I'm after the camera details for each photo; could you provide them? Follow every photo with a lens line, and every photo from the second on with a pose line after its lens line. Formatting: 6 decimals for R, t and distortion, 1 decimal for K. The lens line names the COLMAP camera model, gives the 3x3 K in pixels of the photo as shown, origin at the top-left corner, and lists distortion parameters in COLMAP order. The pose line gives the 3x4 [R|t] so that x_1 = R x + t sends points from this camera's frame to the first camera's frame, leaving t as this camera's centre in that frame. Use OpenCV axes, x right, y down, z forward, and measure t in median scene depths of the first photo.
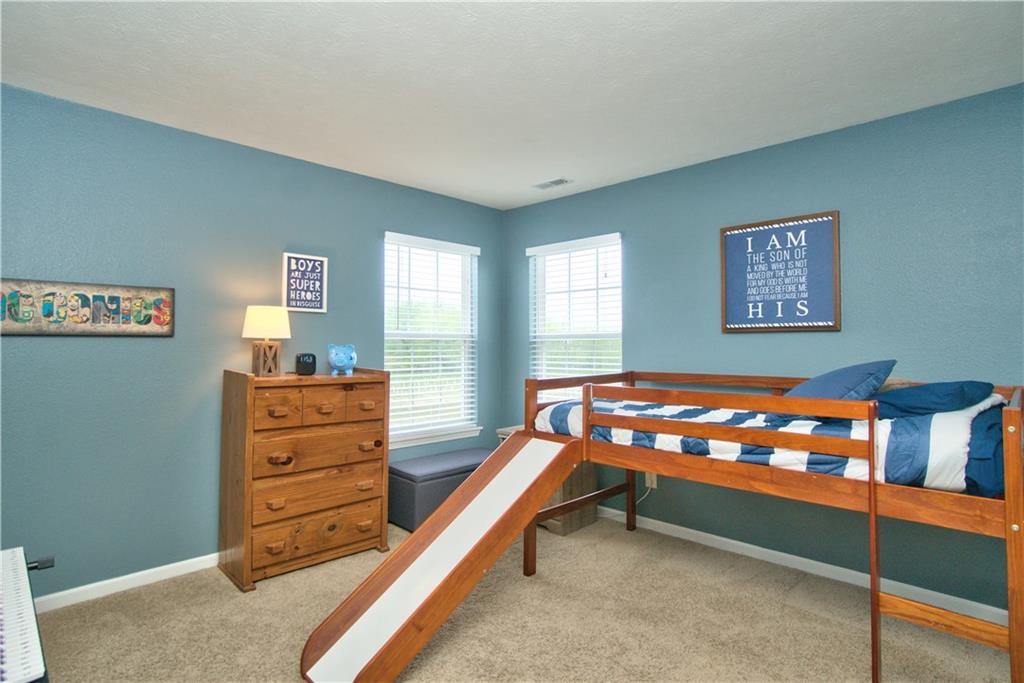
lens RADIAL K [[533.0, 0, 510.4], [0, 533.0, 328.9], [0, 0, 1]] dist [0.000231, 0.000502]
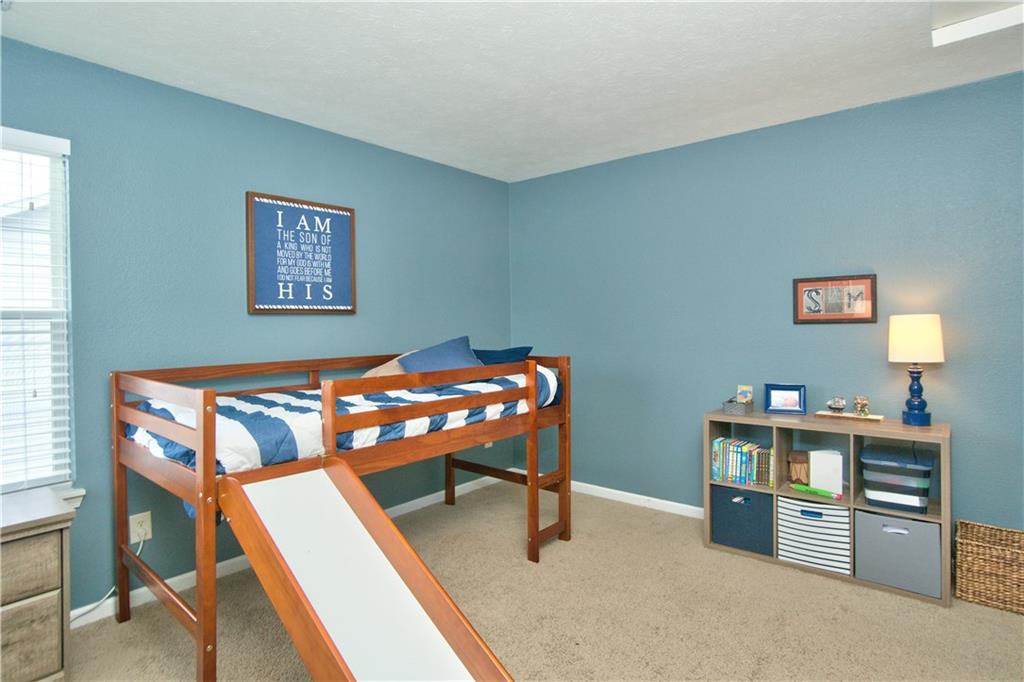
lens RADIAL K [[533.0, 0, 510.4], [0, 533.0, 328.4], [0, 0, 1]] dist [0.000231, 0.000502]
pose [[-0.049699, -0.007499, 0.998736, -0.509276], [-0.012845, 0.999894, 0.006869, 0.020230], [-0.998682, -0.012488, -0.049790, 0.669675]]
